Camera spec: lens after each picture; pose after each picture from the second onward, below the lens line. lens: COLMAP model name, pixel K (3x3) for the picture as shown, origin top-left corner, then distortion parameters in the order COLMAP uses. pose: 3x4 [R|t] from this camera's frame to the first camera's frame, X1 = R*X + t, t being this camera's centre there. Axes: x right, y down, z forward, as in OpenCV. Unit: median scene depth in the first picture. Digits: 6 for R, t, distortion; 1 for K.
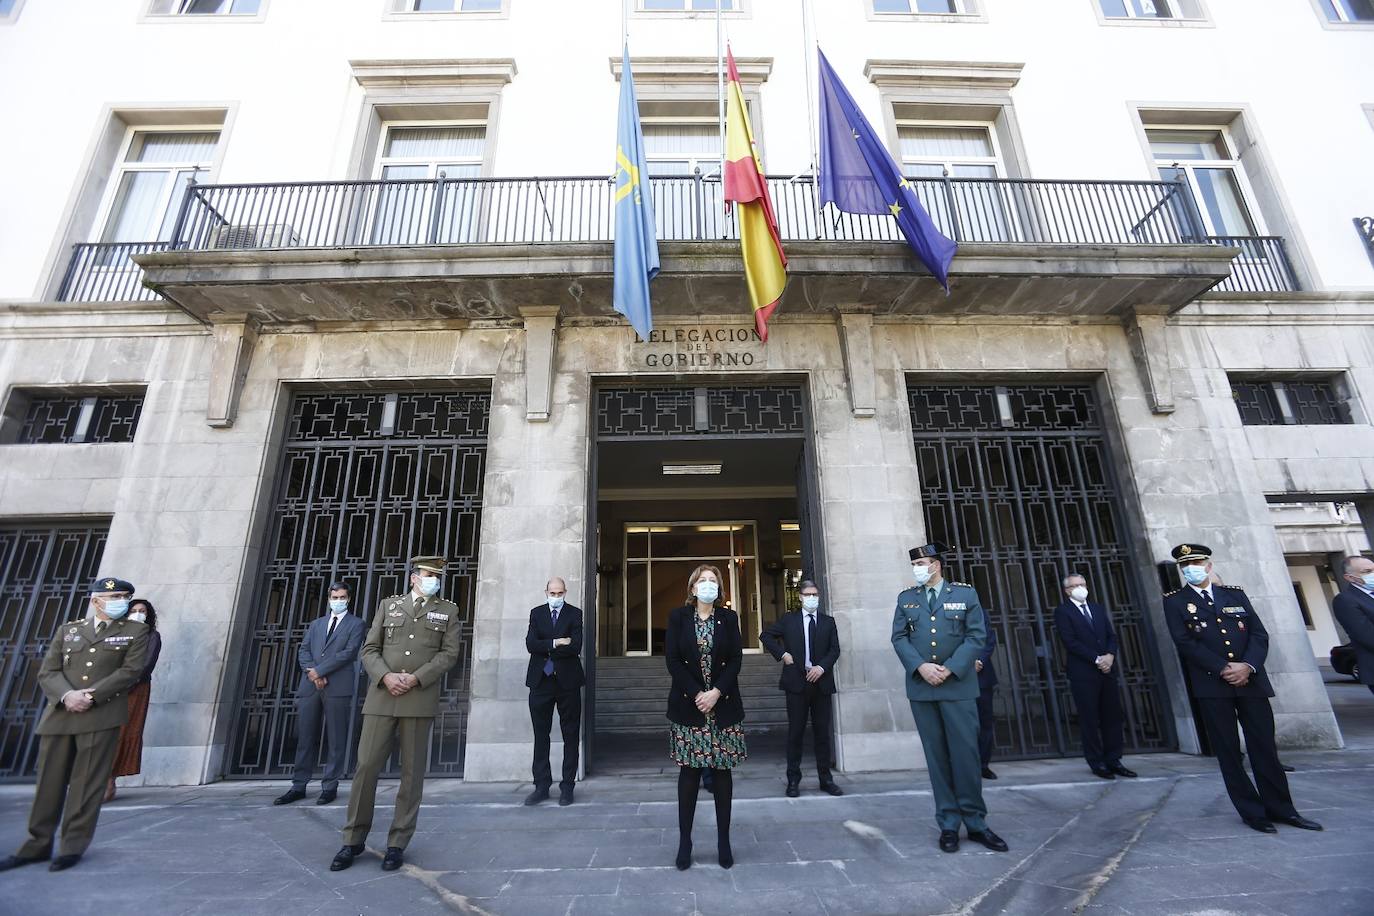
lens RADIAL K [[622.2, 0, 696.2], [0, 622.2, 462.3], [0, 0, 1]] dist [-0.075602, 0.028452]
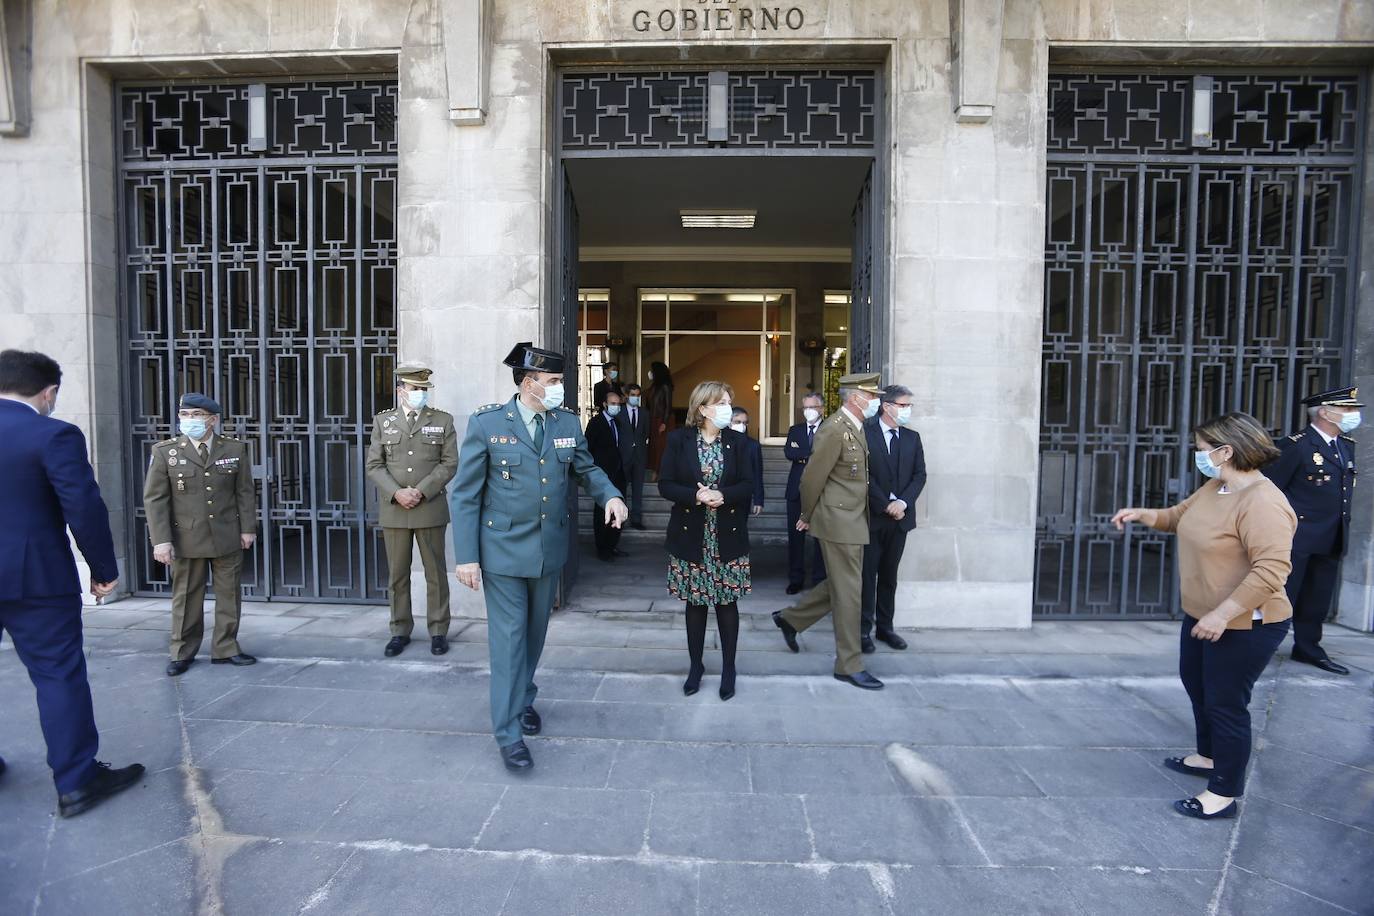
lens RADIAL K [[622.2, 0, 696.2], [0, 622.2, 462.3], [0, 0, 1]] dist [-0.075602, 0.028452]
pose [[0.997882, 0.036907, -0.053571, 0.033760], [-0.015517, 0.934758, 0.354947, 0.037483], [0.063176, -0.353364, 0.933350, 0.278486]]
